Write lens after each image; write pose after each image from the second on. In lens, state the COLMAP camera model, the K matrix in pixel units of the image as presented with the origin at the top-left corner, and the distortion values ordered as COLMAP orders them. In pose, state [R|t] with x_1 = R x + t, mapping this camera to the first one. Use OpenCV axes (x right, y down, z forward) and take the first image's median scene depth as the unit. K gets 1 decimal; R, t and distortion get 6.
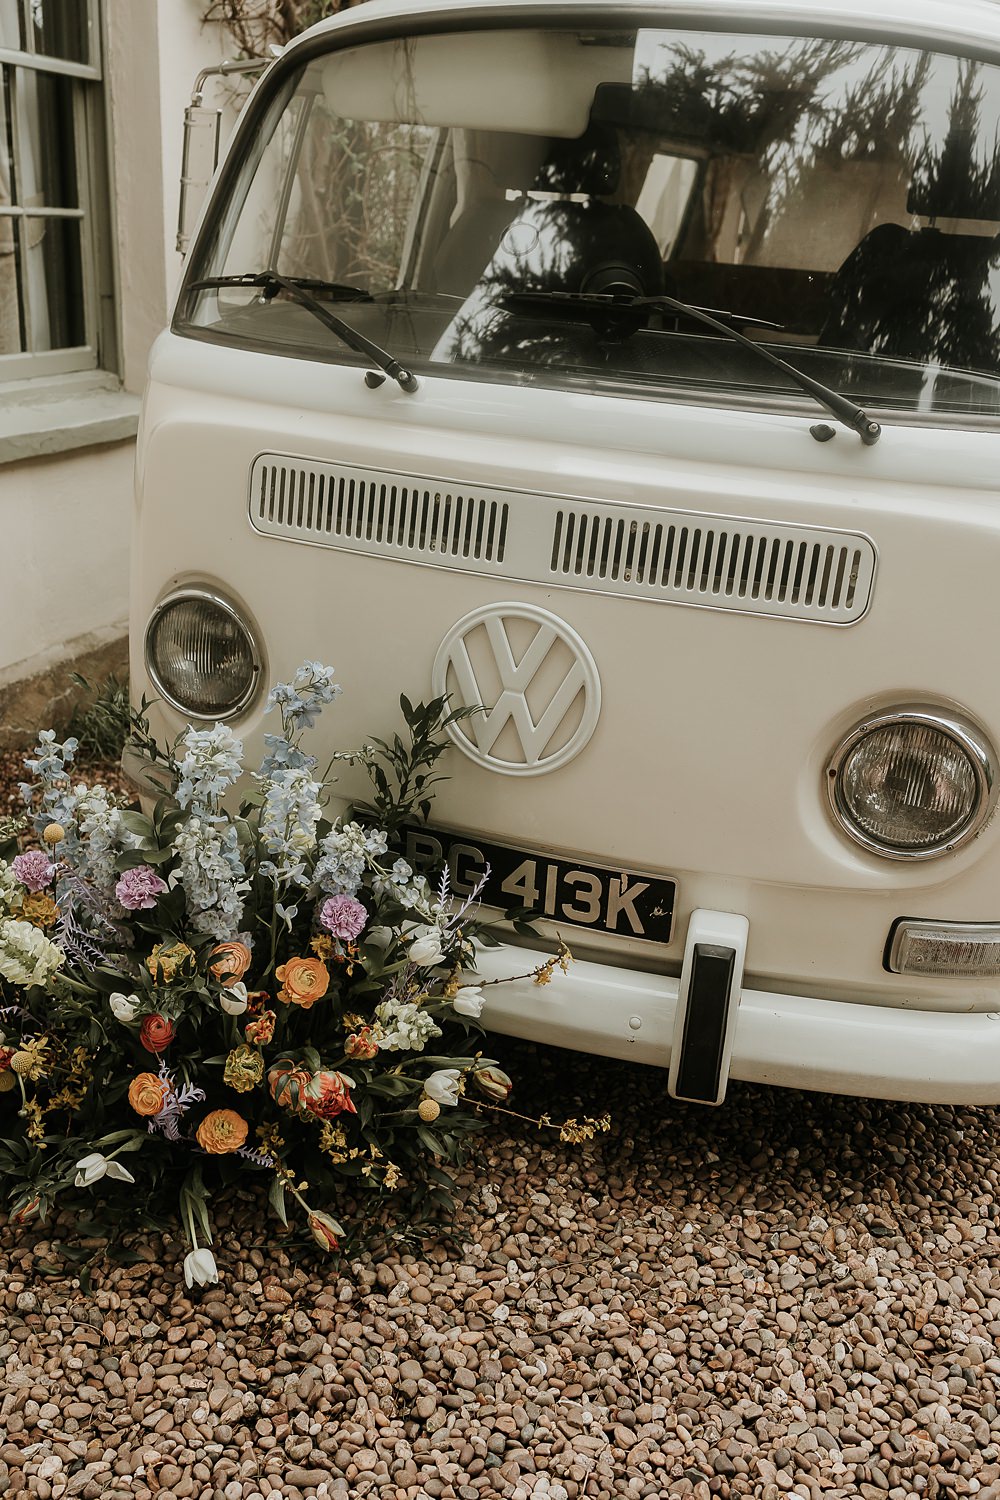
lens RADIAL K [[1446.5, 0, 525.0], [0, 1446.5, 714.5], [0, 0, 1]] dist [-0.014188, 0.000988]
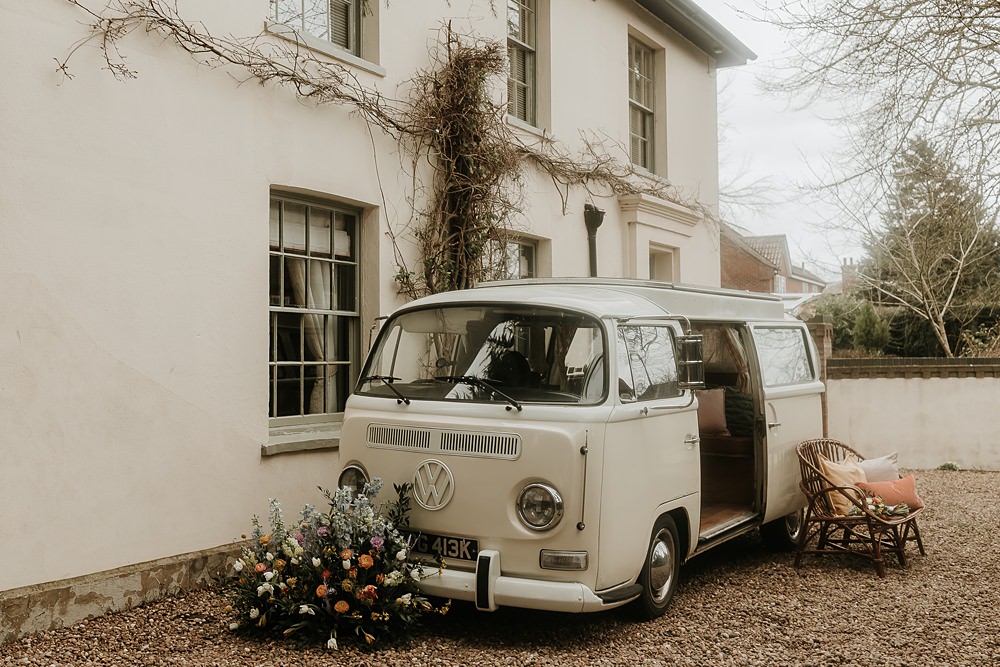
lens RADIAL K [[964.3, 0, 500.0], [0, 964.3, 333.5], [0, 0, 1]] dist [-0.014188, 0.000988]
pose [[0.981887, -0.051812, -0.182247, 0.602164], [-0.015448, 0.936788, -0.349556, 0.457105], [0.188838, 0.346040, 0.919019, -1.254060]]
